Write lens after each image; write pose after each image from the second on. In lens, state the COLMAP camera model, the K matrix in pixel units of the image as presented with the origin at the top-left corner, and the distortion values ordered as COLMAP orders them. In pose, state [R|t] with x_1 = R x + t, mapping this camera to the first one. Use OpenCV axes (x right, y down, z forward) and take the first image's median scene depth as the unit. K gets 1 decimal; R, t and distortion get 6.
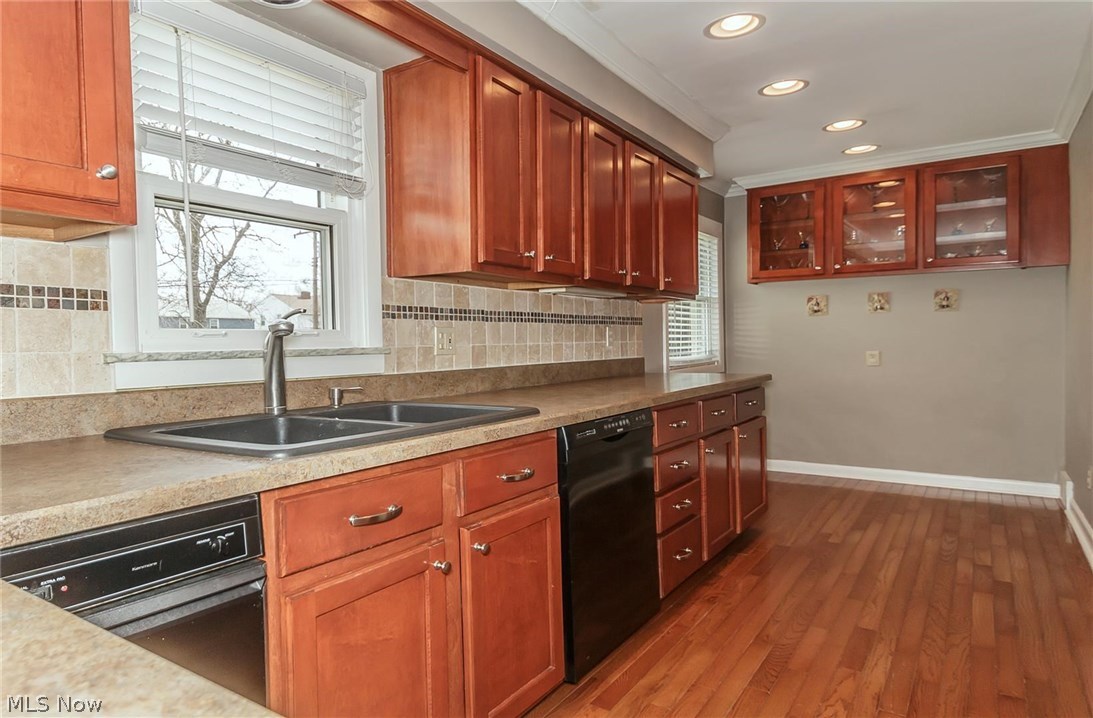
lens RADIAL K [[622.4, 0, 527.7], [0, 622.4, 343.4], [0, 0, 1]] dist [0.005671, 0.001002]
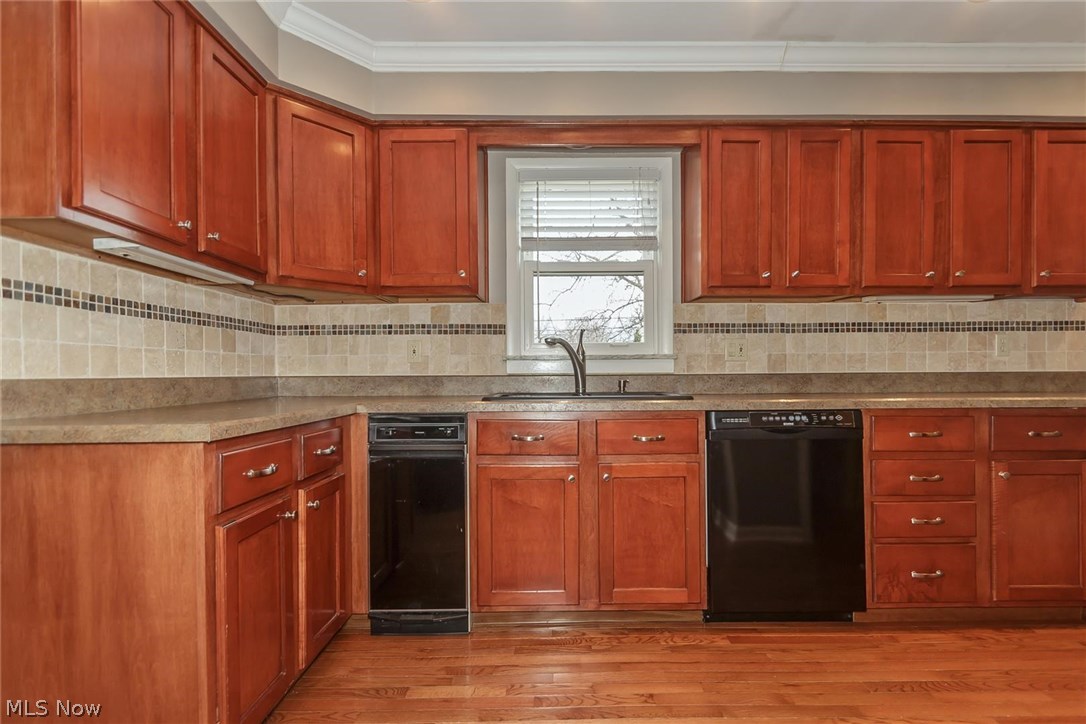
lens RADIAL K [[591.7, 0, 543.0], [0, 591.7, 362.0], [0, 0, 1]] dist [0.015766, 0.000278]
pose [[0.560535, 0.003885, -0.828122, 0.634940], [-0.007354, 0.999973, -0.000287, 0.023652], [0.828098, 0.006251, 0.560548, 0.018367]]
